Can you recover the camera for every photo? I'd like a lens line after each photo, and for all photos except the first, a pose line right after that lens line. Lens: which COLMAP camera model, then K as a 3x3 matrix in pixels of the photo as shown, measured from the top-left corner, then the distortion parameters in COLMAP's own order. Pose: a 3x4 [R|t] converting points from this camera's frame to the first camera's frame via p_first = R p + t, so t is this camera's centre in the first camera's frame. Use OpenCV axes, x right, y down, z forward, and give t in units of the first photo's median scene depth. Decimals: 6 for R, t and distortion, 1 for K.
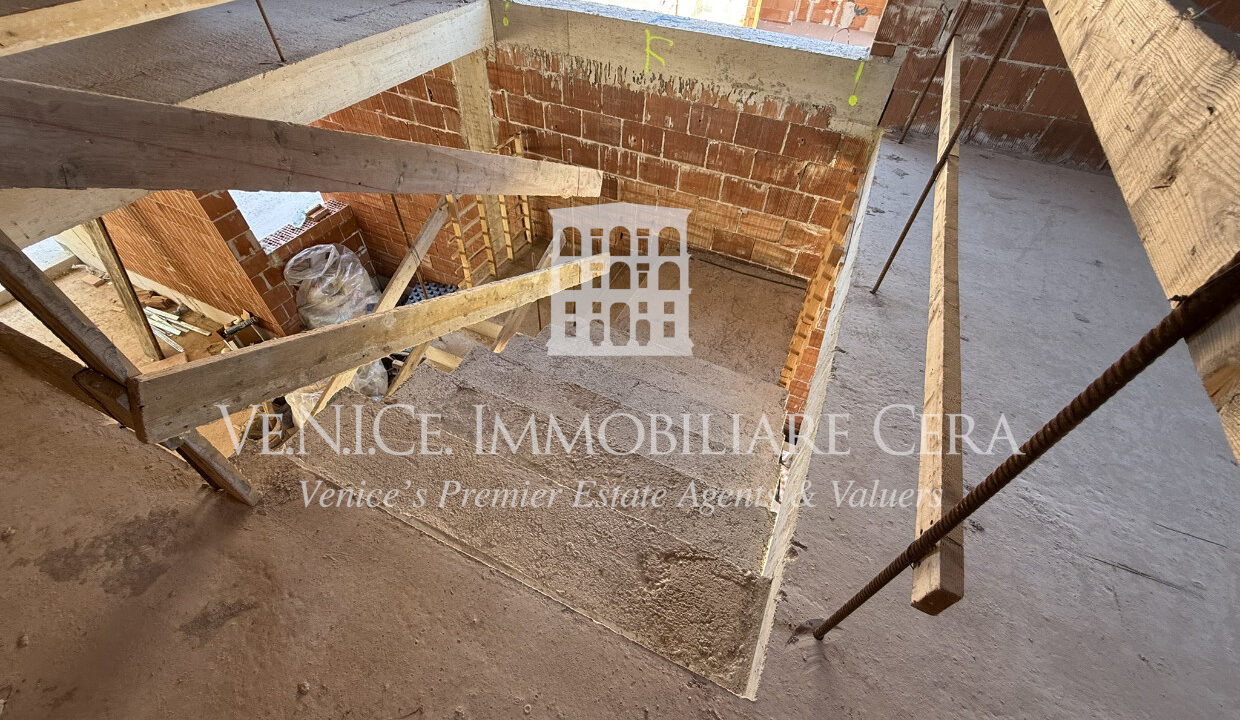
lens RADIAL K [[494.5, 0, 617.4], [0, 494.5, 362.4], [0, 0, 1]] dist [-0.000543, 0.000585]
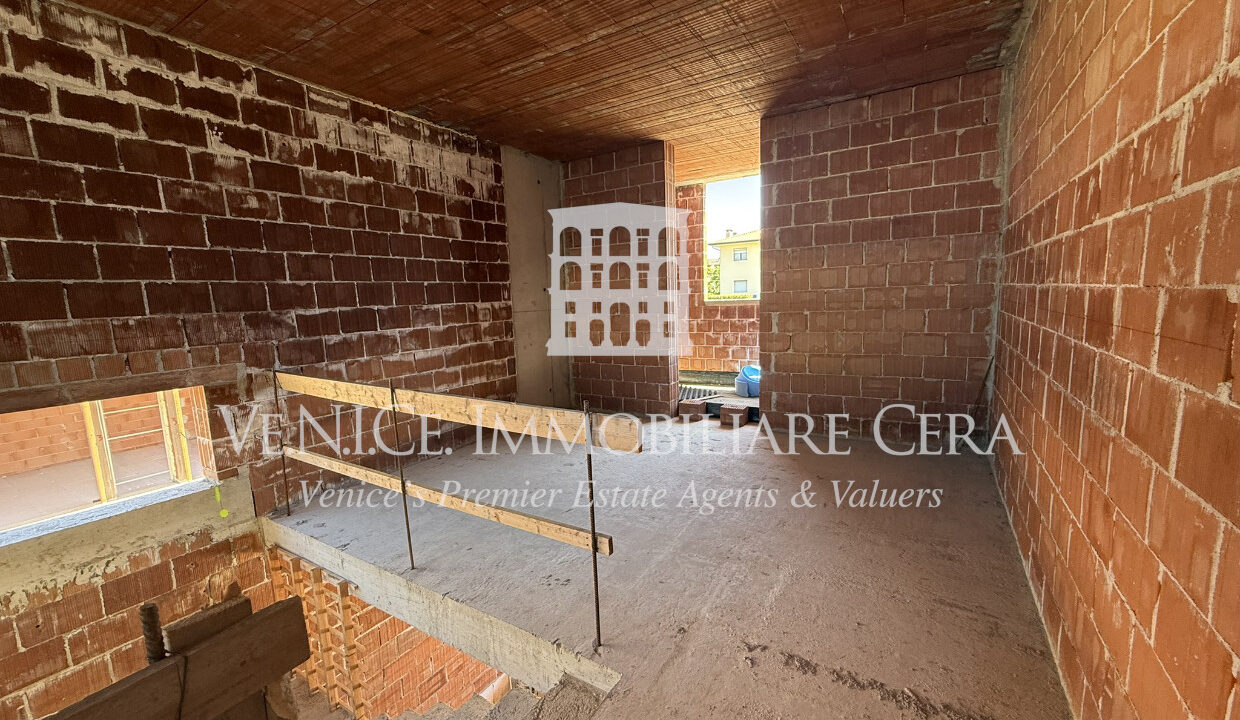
lens RADIAL K [[494.5, 0, 617.7], [0, 494.5, 361.2], [0, 0, 1]] dist [-0.000543, 0.000585]
pose [[0.117489, -0.167743, 0.978805, -0.461428], [0.759584, 0.650094, 0.020235, -0.063446], [-0.639709, 0.741107, 0.203794, -0.109228]]
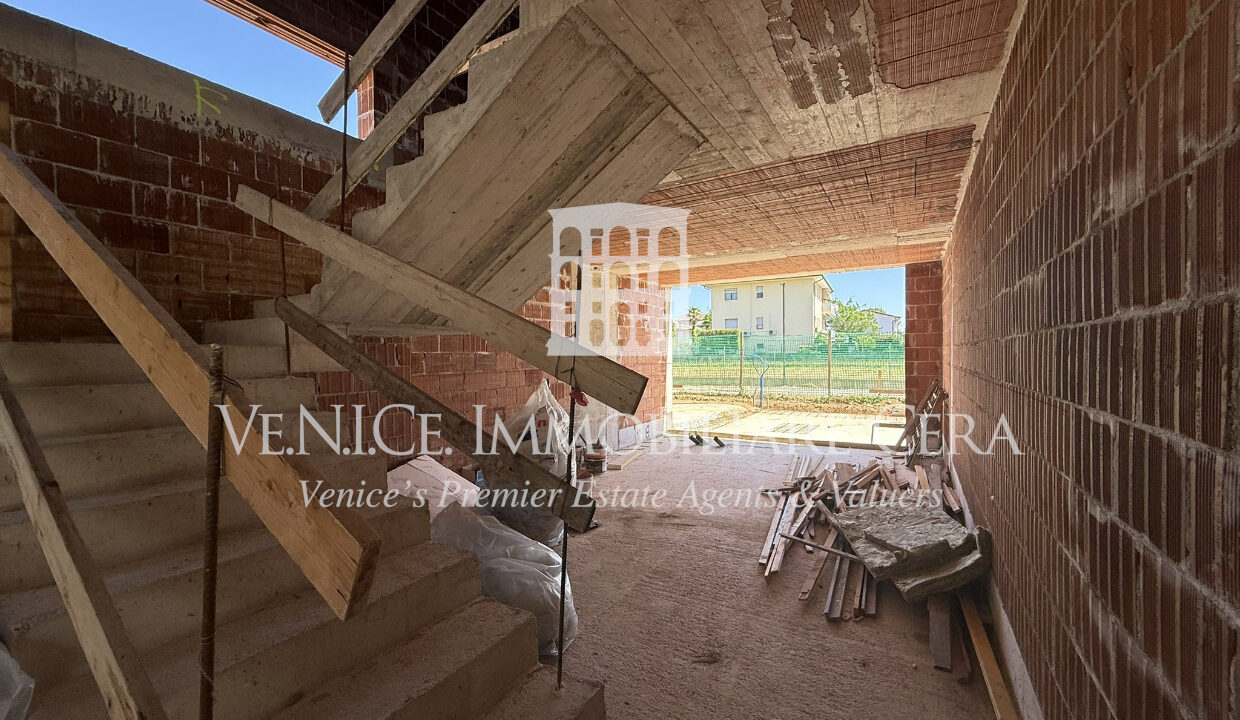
lens RADIAL K [[494.5, 0, 617.7], [0, 494.5, 366.7], [0, 0, 1]] dist [-0.000543, 0.000585]
pose [[0.094948, -0.053690, 0.994033, -0.929817], [0.748086, 0.662642, -0.035665, 0.463486], [-0.656774, 0.747009, 0.103081, 0.717354]]
